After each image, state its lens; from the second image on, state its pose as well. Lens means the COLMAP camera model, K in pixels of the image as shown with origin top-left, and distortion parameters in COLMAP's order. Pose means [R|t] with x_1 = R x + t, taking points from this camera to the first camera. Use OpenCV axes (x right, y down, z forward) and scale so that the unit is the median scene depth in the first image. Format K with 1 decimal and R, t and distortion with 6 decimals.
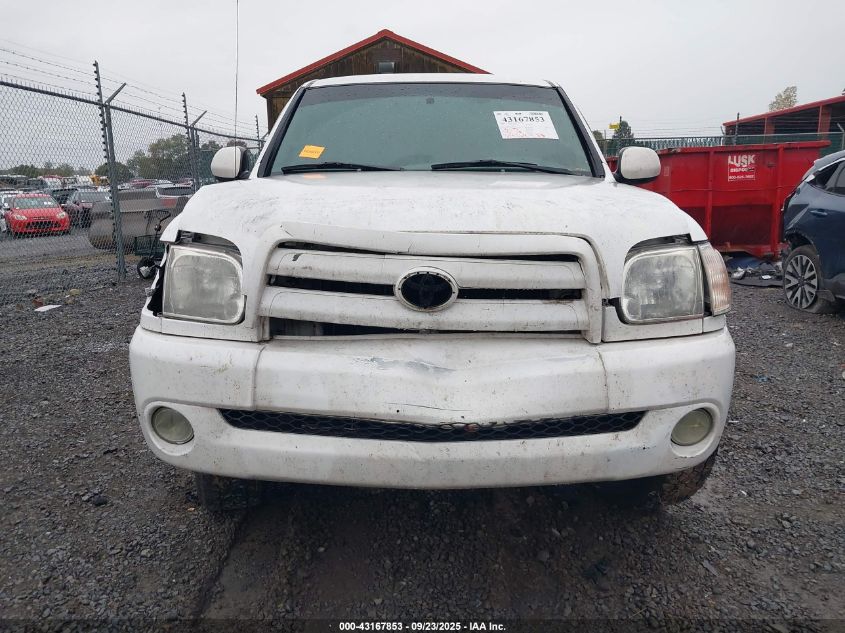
lens RADIAL K [[661.1, 0, 423.7], [0, 661.1, 319.4], [0, 0, 1]] dist [0.001543, 0.006352]
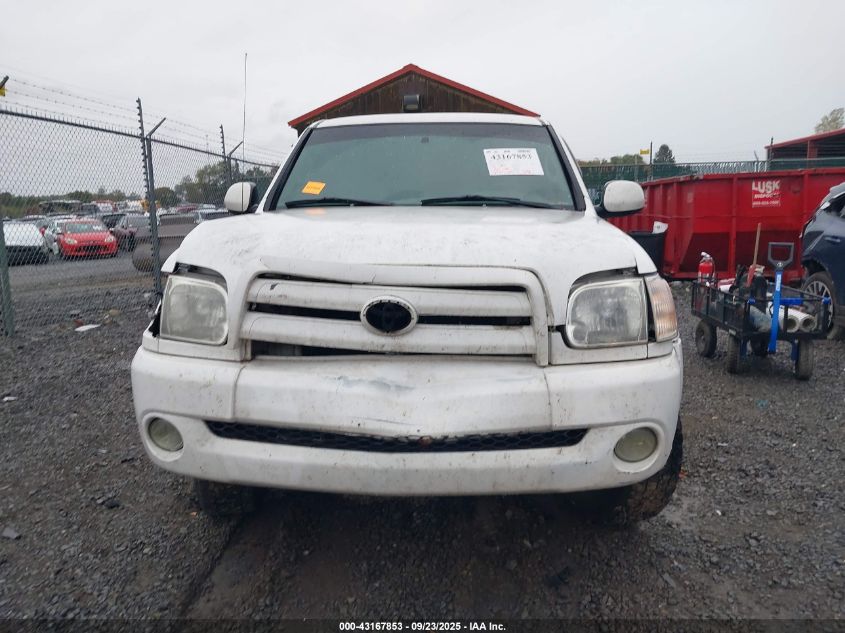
lens RADIAL K [[661.1, 0, 430.3], [0, 661.1, 319.1], [0, 0, 1]] dist [0.001543, 0.006352]
pose [[0.998461, 0.008109, -0.054857, 0.107889], [-0.009955, 0.999390, -0.033465, -0.002643], [0.054553, 0.033959, 0.997933, -0.090615]]
